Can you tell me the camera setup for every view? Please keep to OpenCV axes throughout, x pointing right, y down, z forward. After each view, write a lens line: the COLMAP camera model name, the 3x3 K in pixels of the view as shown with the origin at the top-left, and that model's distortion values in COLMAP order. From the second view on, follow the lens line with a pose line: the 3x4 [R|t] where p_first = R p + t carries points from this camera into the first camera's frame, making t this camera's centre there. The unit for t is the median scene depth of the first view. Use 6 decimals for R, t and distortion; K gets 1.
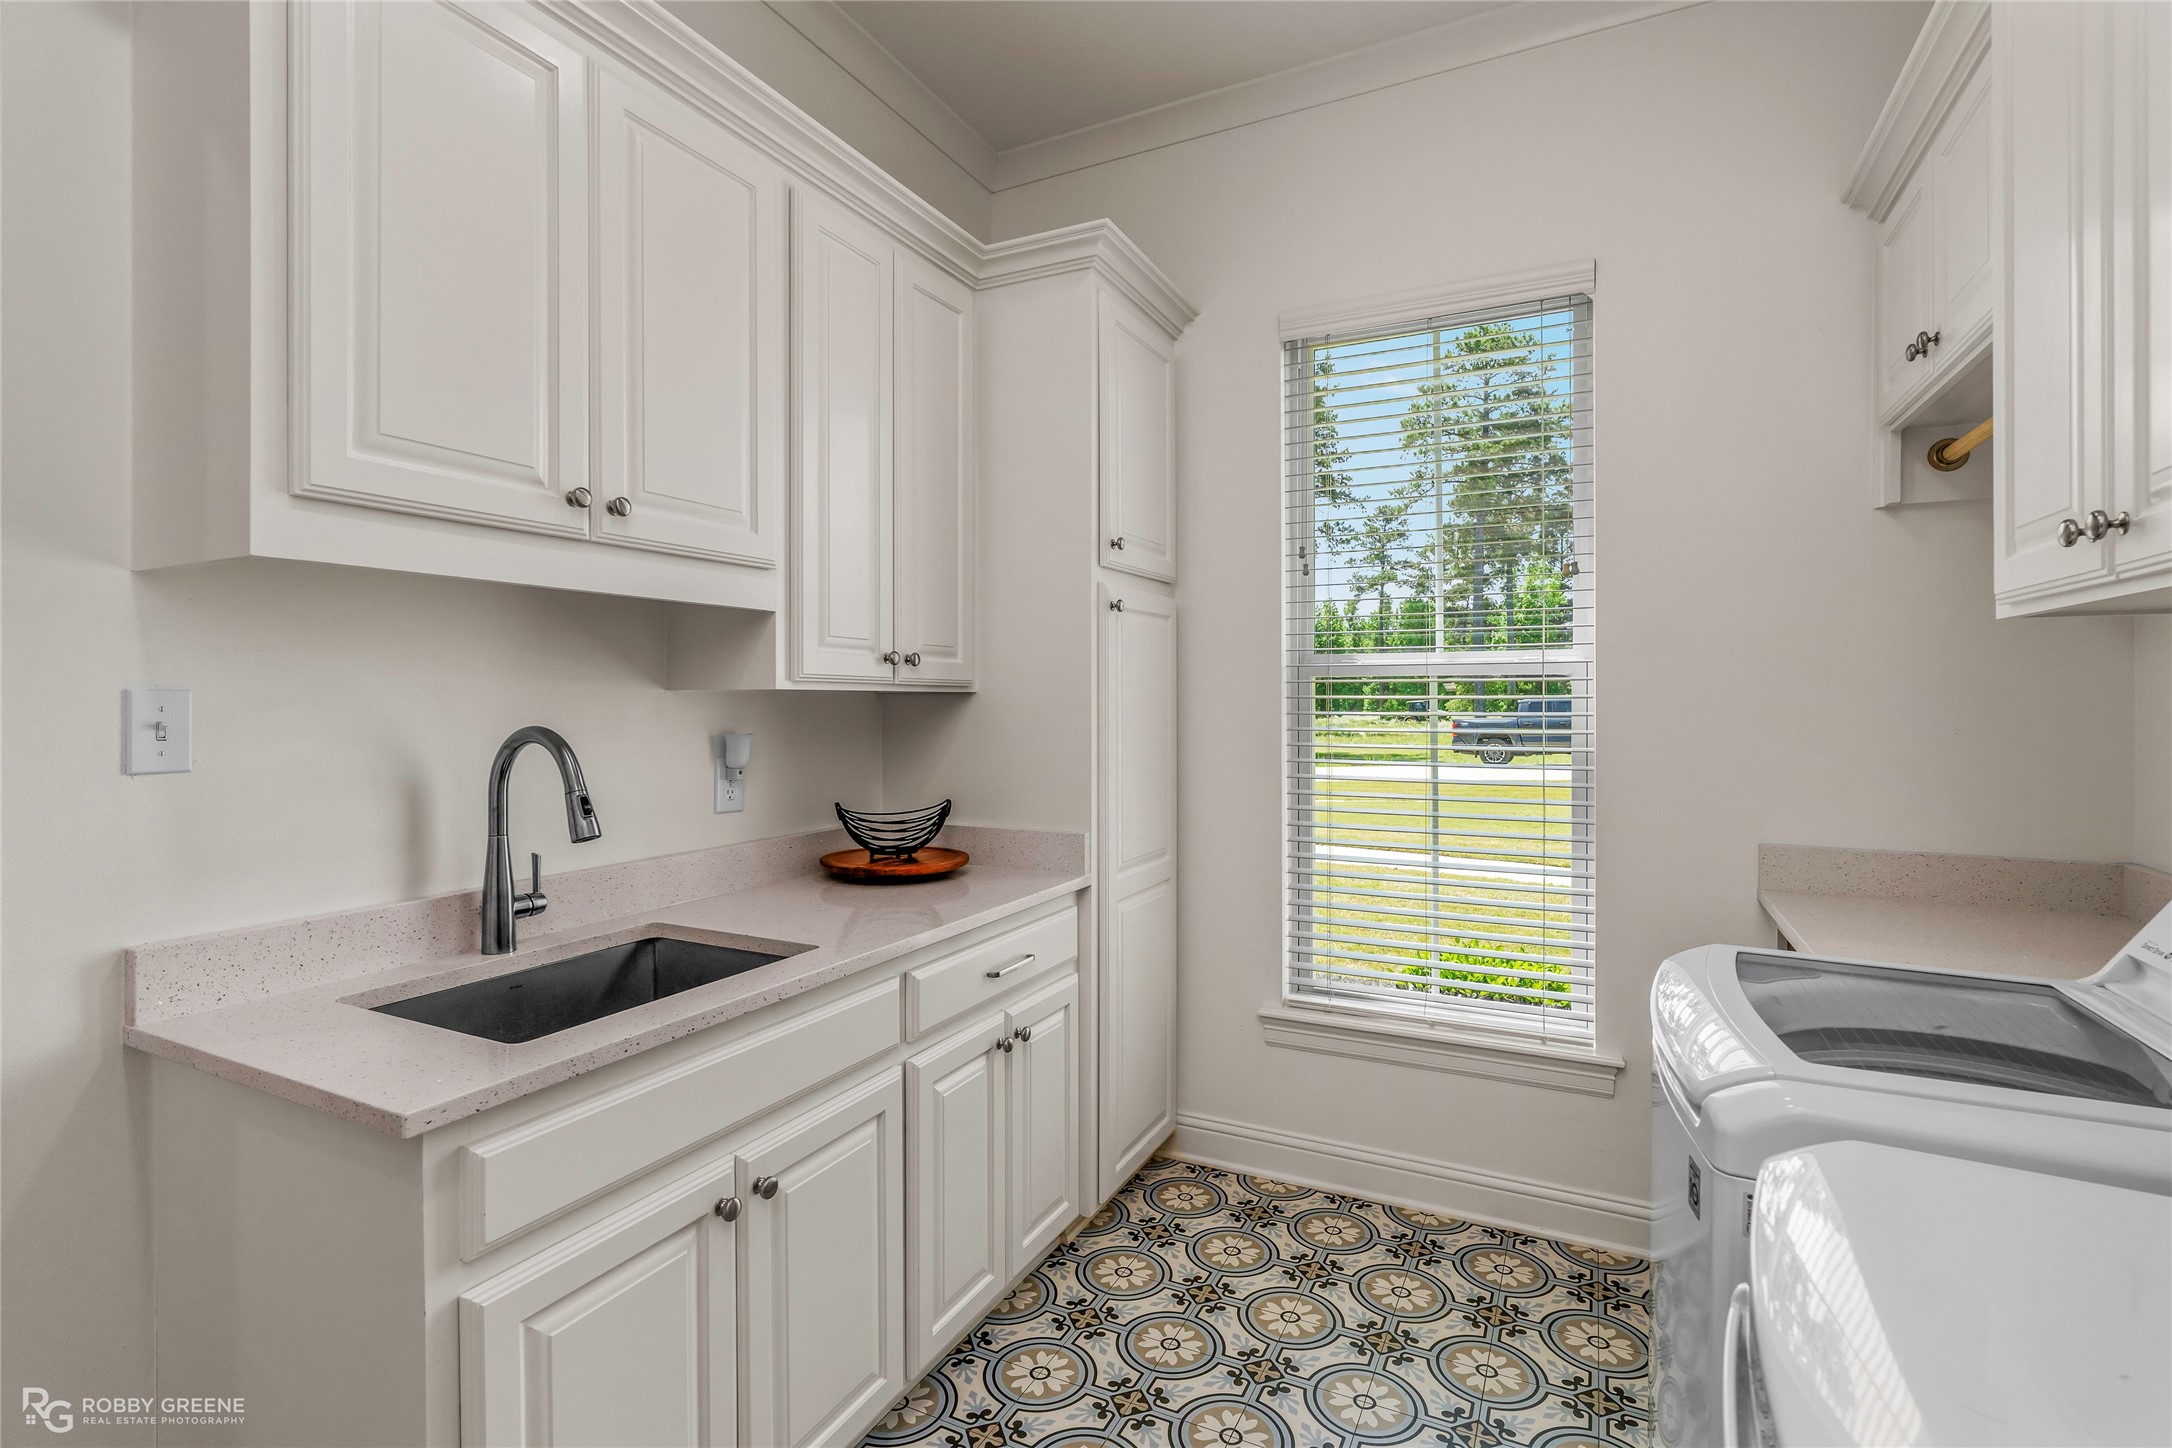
lens RADIAL K [[1010.6, 0, 1083.2], [0, 1010.6, 707.6], [0, 0, 1]] dist [-0.004821, -0.000089]
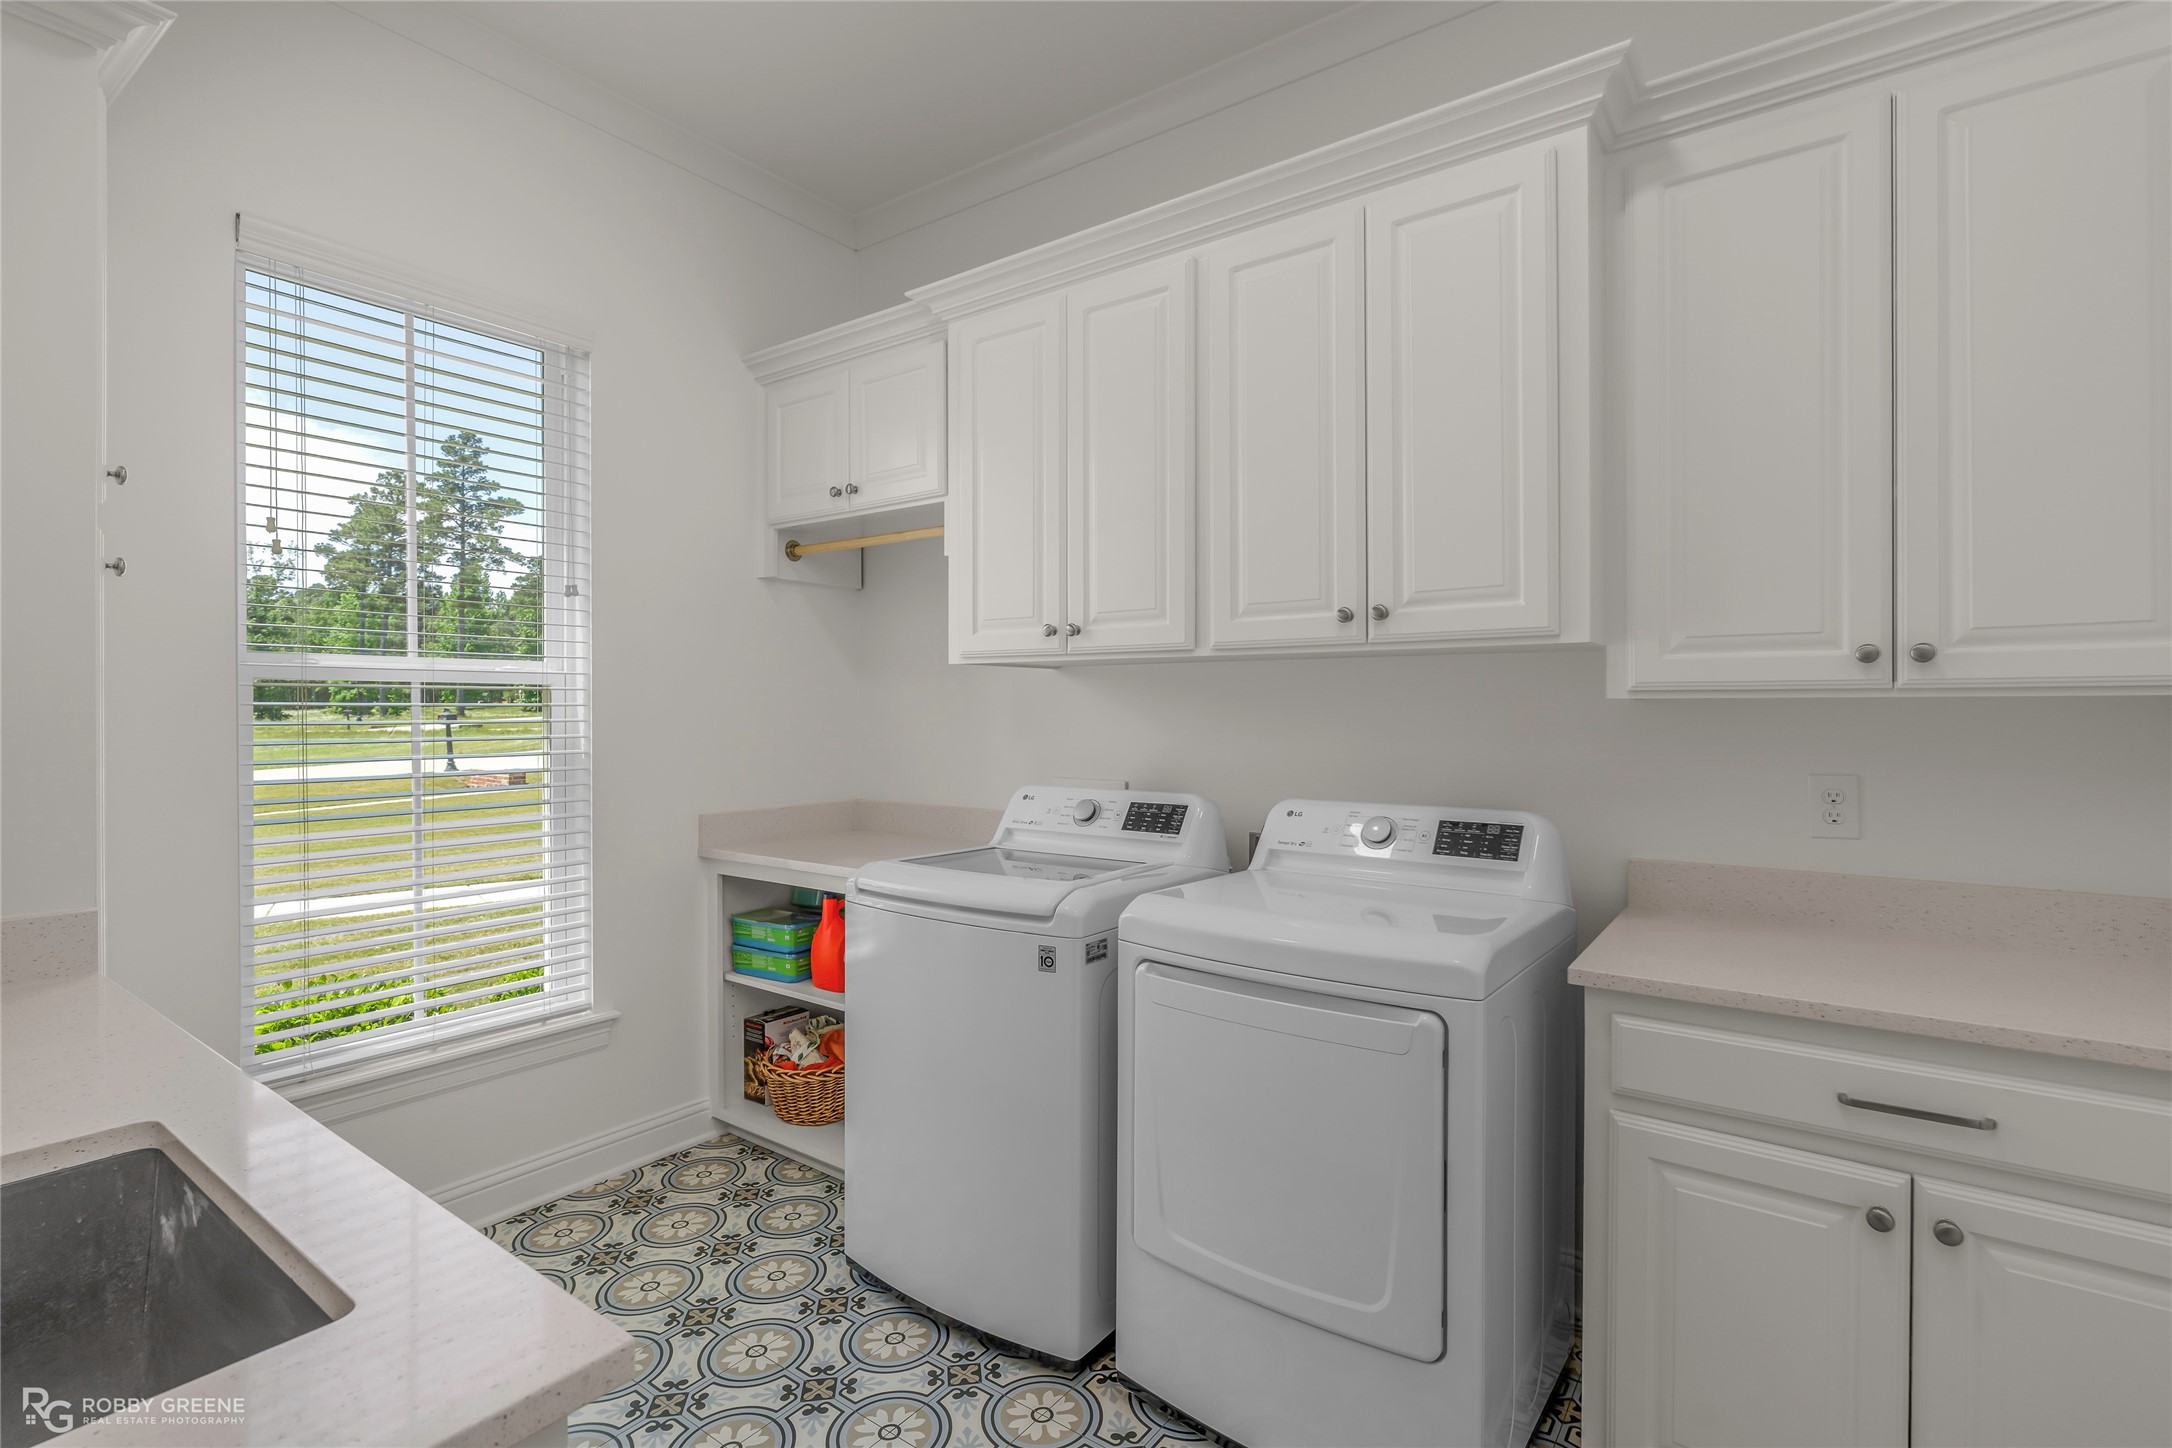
lens RADIAL K [[1010.6, 0, 1075.3], [0, 1010.6, 715.0], [0, 0, 1]] dist [-0.004821, -0.000089]
pose [[0.164991, -0.007806, 0.986264, -0.521158], [0.008279, 0.999944, 0.006529, -0.001772], [-0.986260, 0.007088, 0.165046, 0.258144]]
